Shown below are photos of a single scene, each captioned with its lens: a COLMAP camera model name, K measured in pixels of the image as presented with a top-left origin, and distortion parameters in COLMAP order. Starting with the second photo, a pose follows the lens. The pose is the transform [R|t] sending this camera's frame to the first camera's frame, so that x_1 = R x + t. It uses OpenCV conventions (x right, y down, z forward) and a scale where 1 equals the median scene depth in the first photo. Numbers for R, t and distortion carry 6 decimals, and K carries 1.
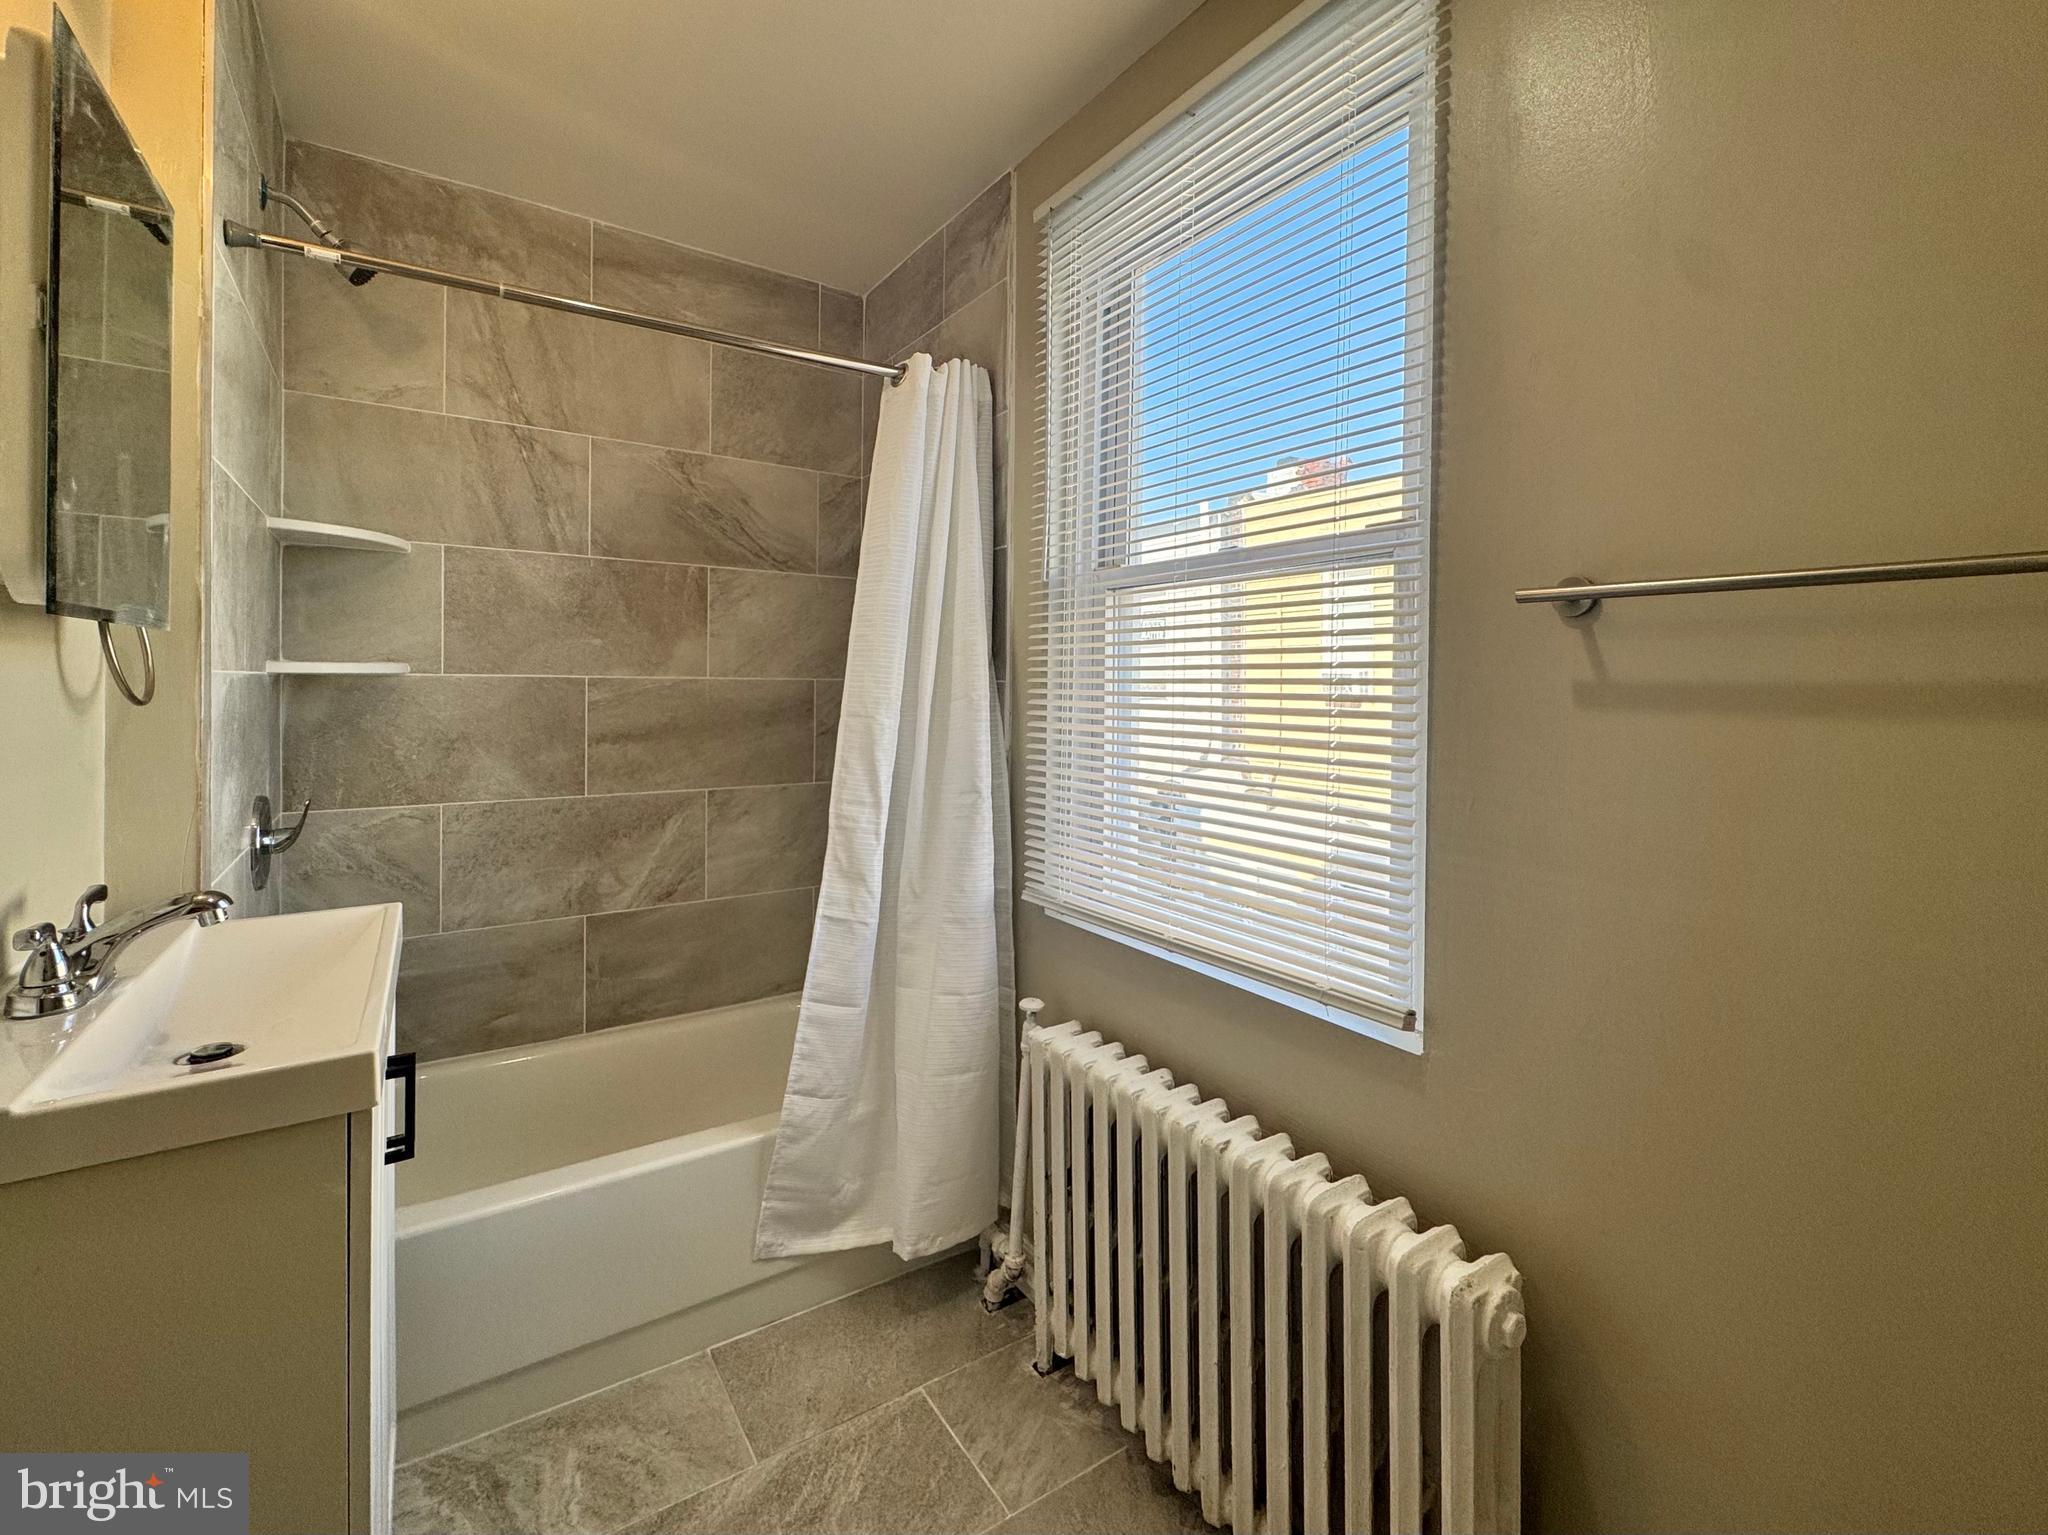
lens RADIAL K [[833.9, 0, 1022.2], [0, 833.9, 760.2], [0, 0, 1]] dist [-0.001681, 0.000010]
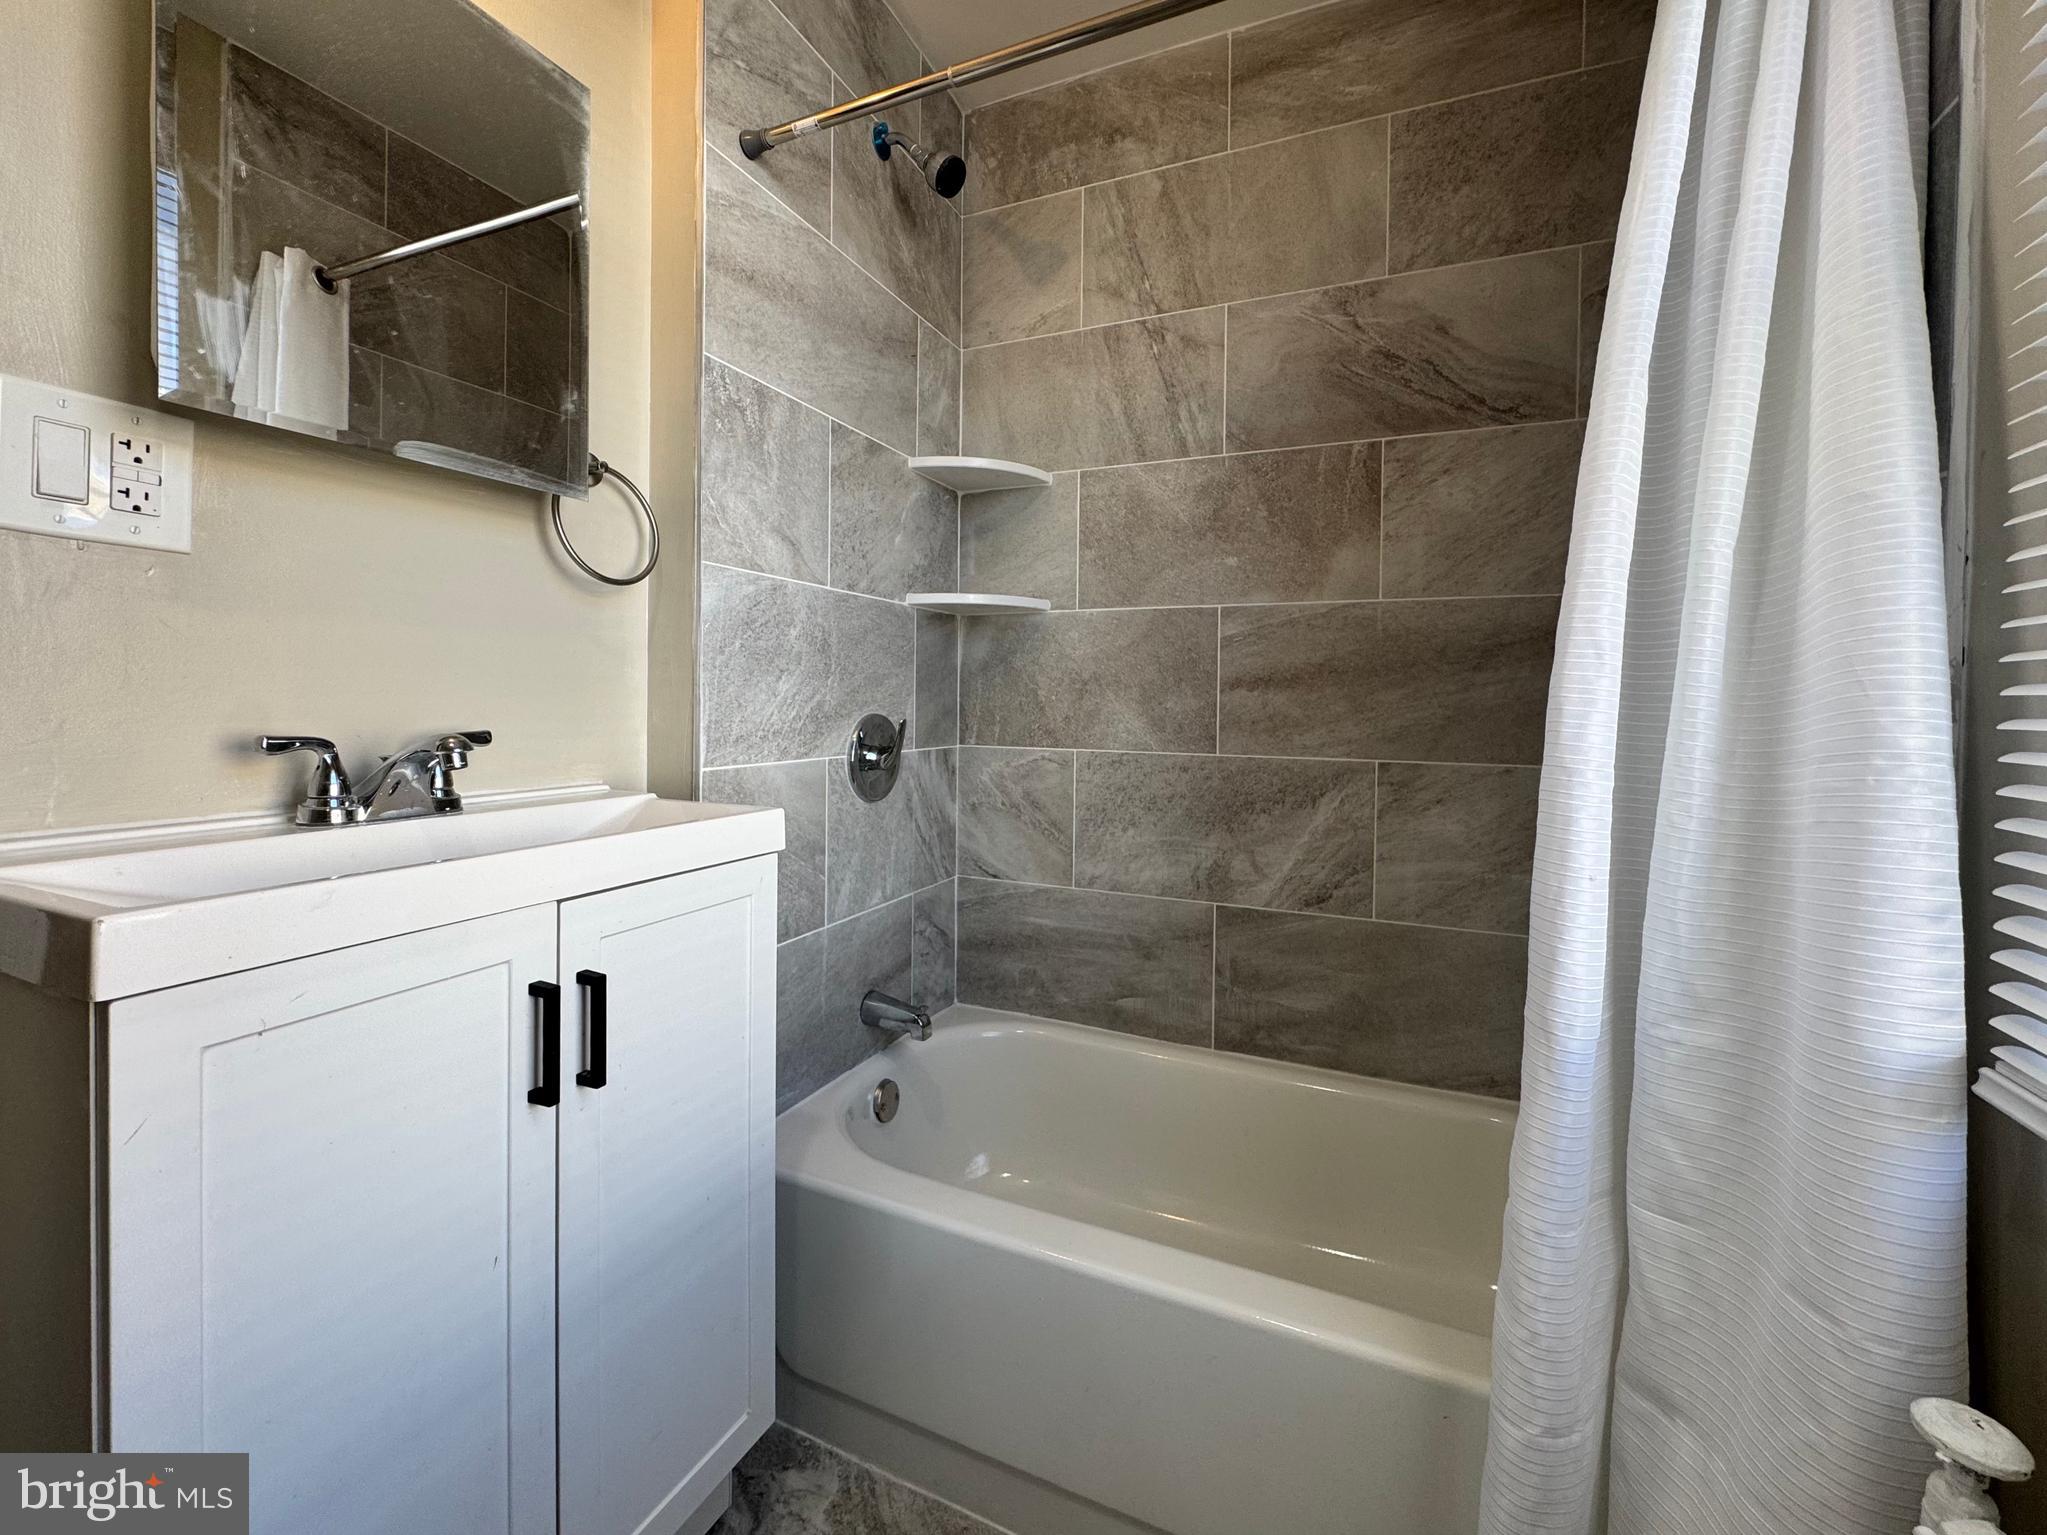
lens RADIAL K [[835.5, 0, 1021.8], [0, 835.5, 725.9], [0, 0, 1]] dist [-0.002702, -0.000183]
pose [[0.530972, 0.017933, -0.847200, 0.066212], [-0.072814, 0.997044, -0.024530, 0.050972], [0.844255, 0.074713, 0.530708, 0.421401]]
